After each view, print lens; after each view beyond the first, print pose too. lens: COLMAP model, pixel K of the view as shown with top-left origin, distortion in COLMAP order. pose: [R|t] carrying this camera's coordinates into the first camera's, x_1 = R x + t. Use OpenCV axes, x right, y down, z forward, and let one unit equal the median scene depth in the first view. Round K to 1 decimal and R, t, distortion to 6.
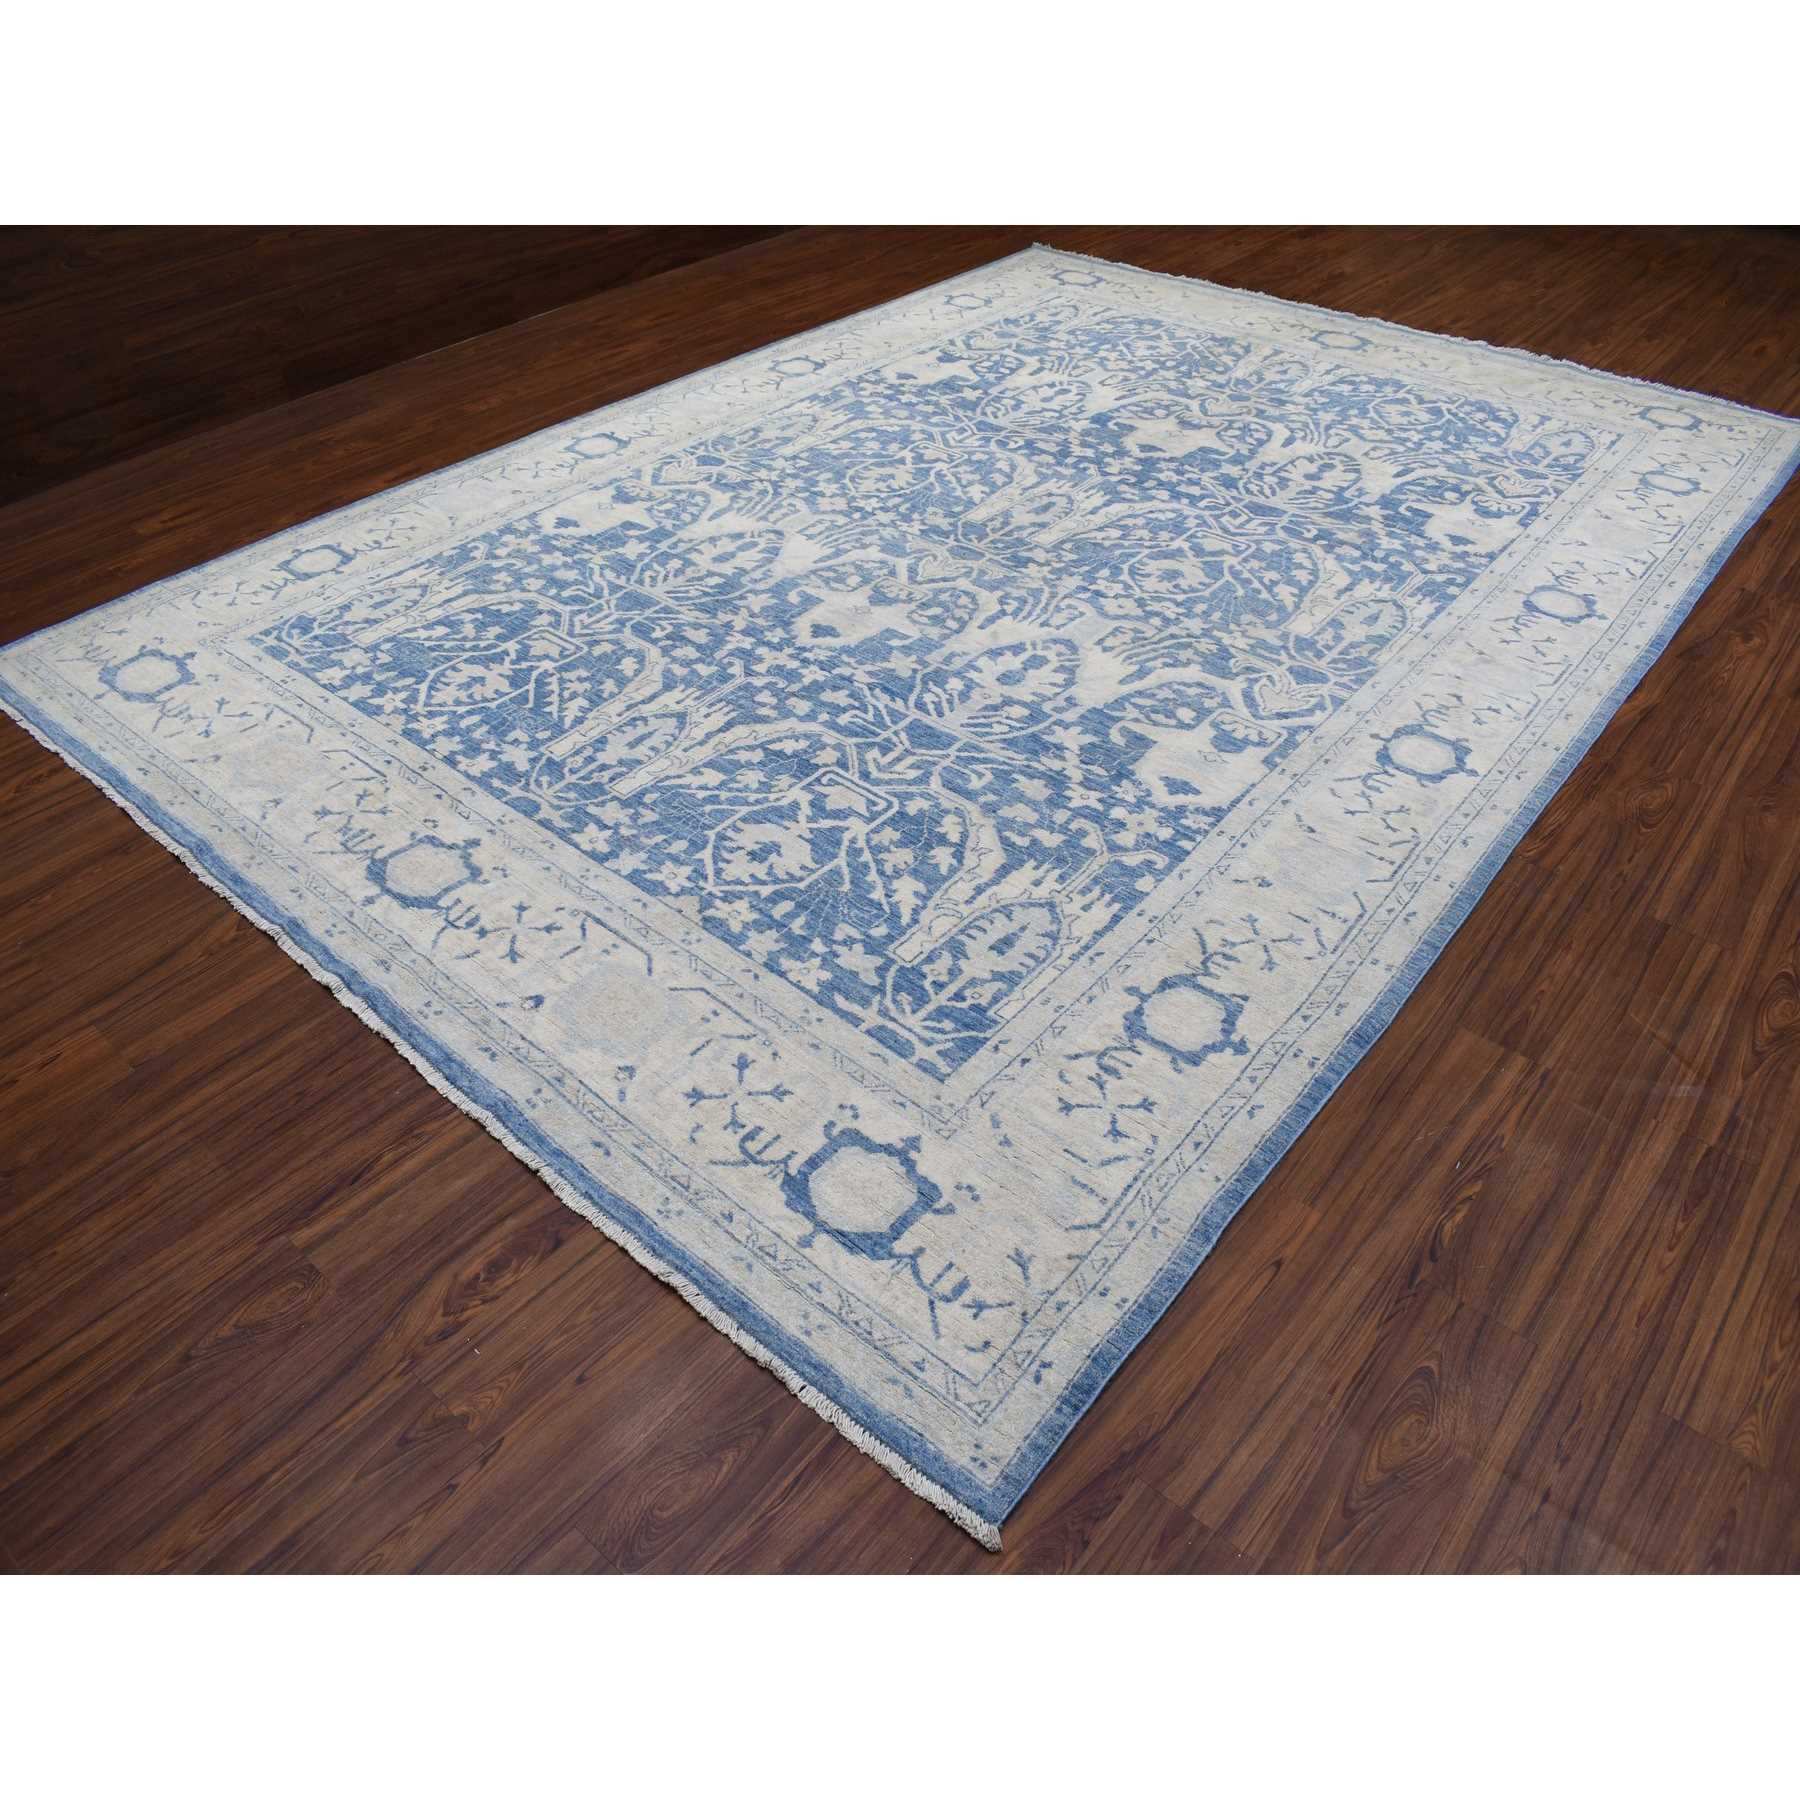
lens RADIAL K [[1176.6, 0, 900.0], [0, 1176.6, 900.0], [0, 0, 1]] dist [-0.068232, -0.000437]
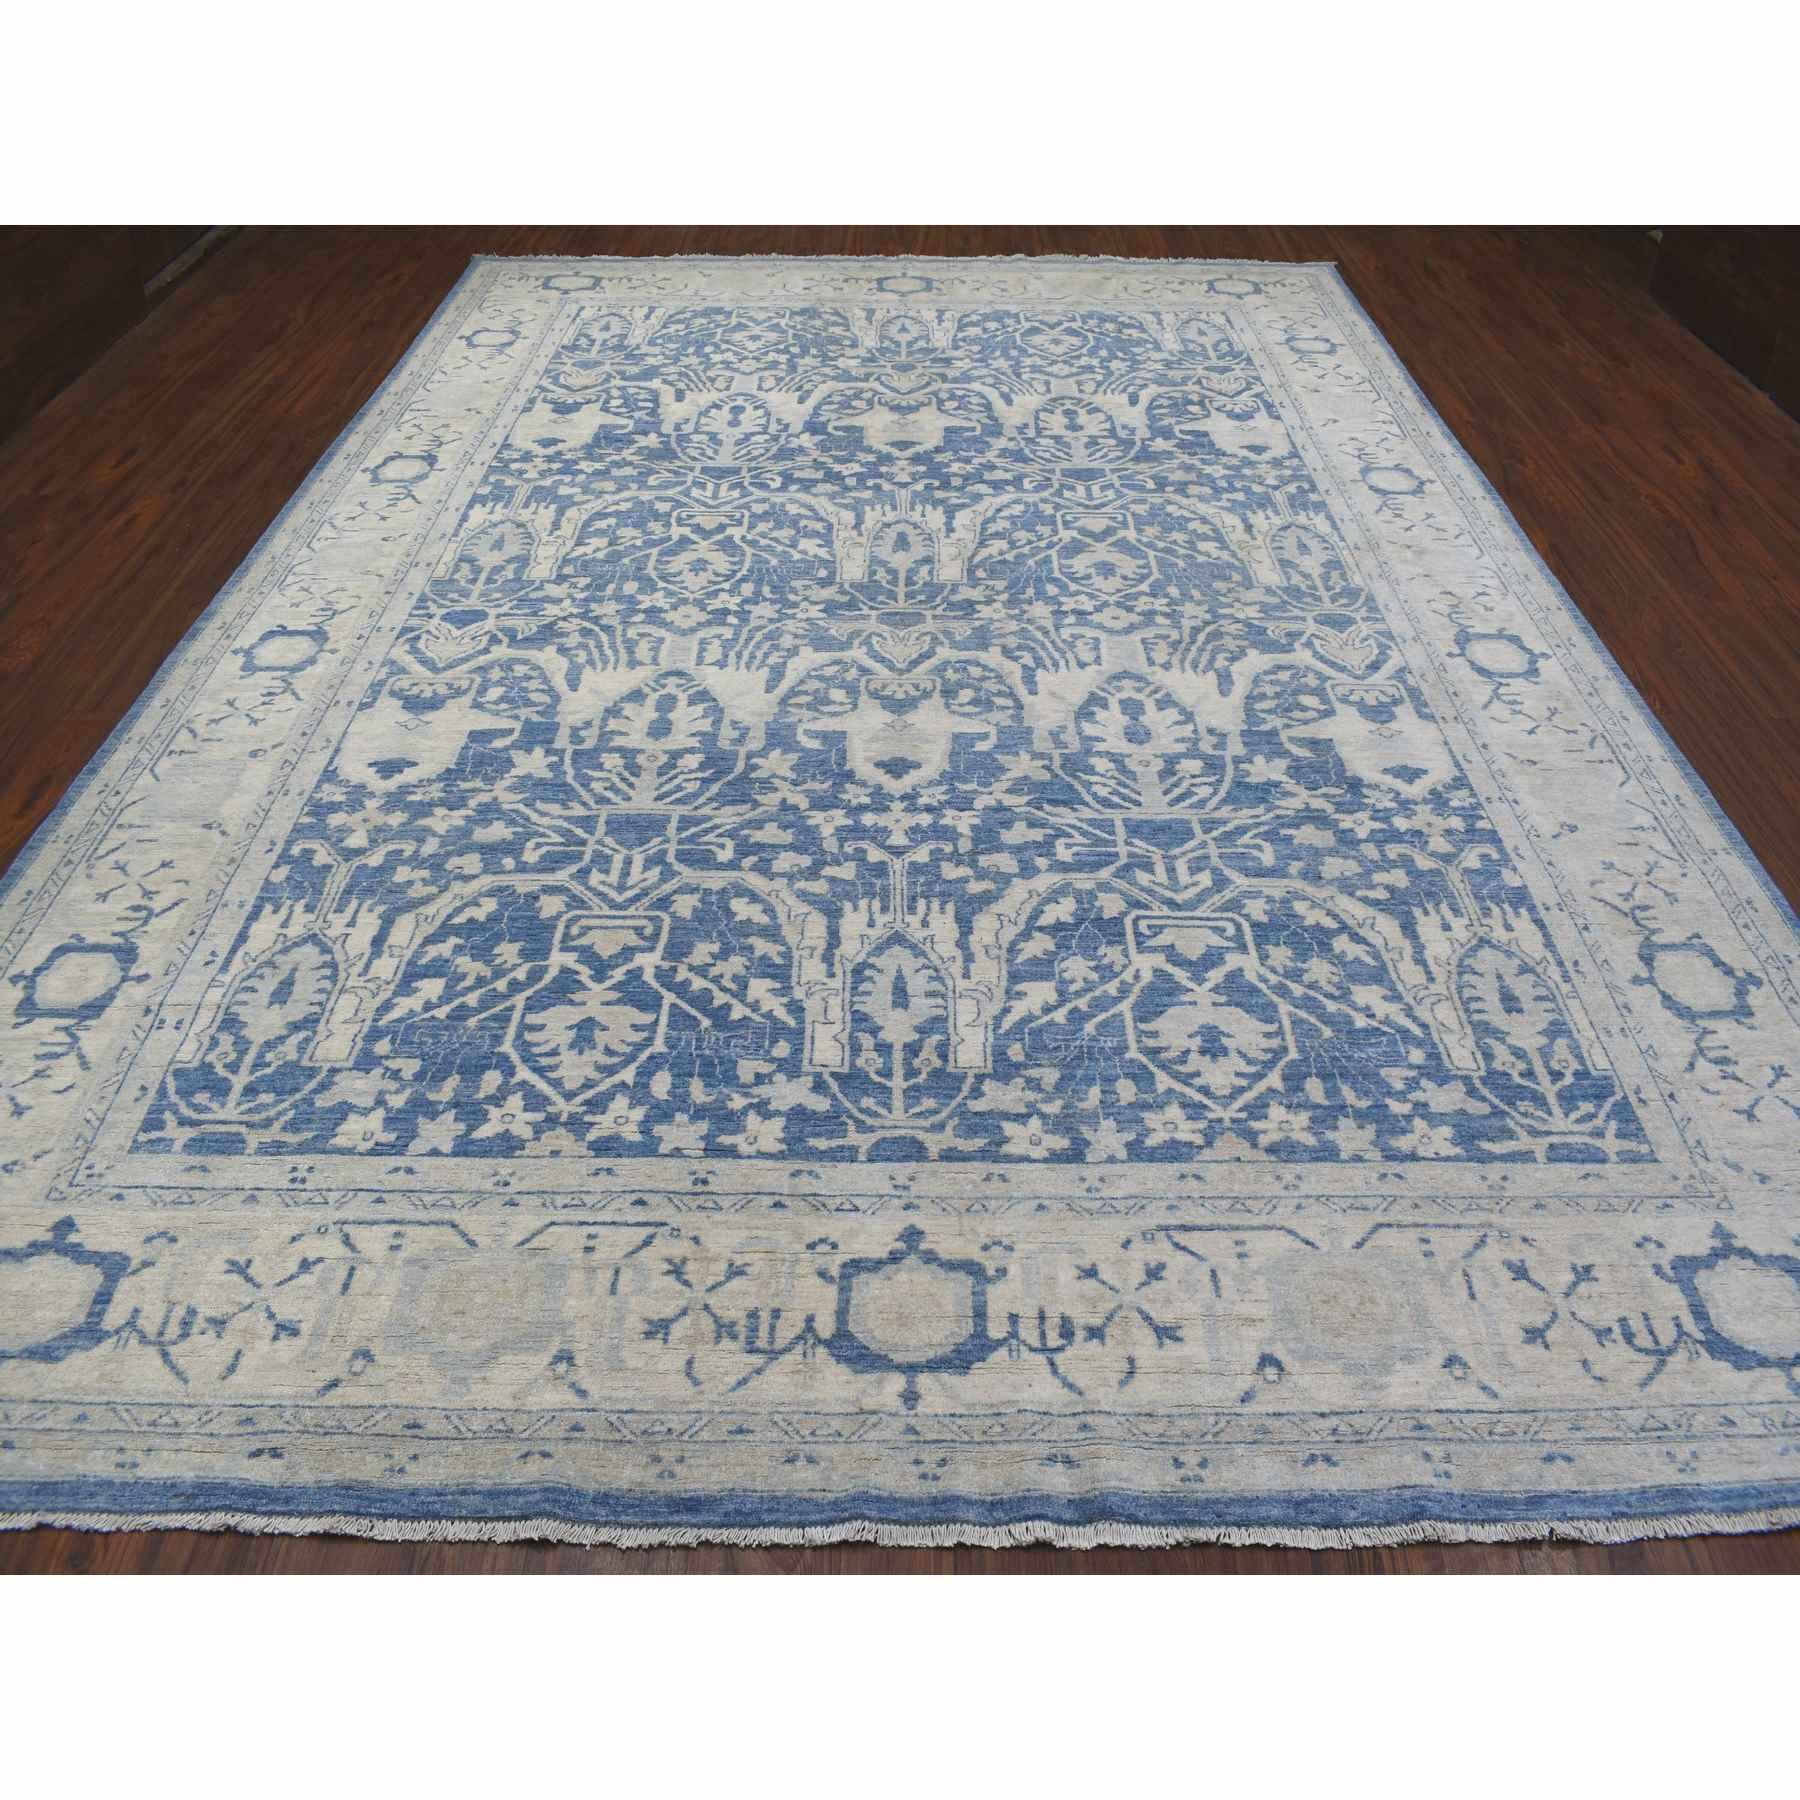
lens RADIAL K [[1176.6, 0, 900.0], [0, 1176.6, 900.0], [0, 0, 1]] dist [-0.068232, -0.000437]
pose [[0.779338, -0.438975, 0.447139, -0.385340], [0.422769, 0.895065, 0.141860, -0.214447], [-0.462491, 0.078480, 0.883144, 0.233796]]
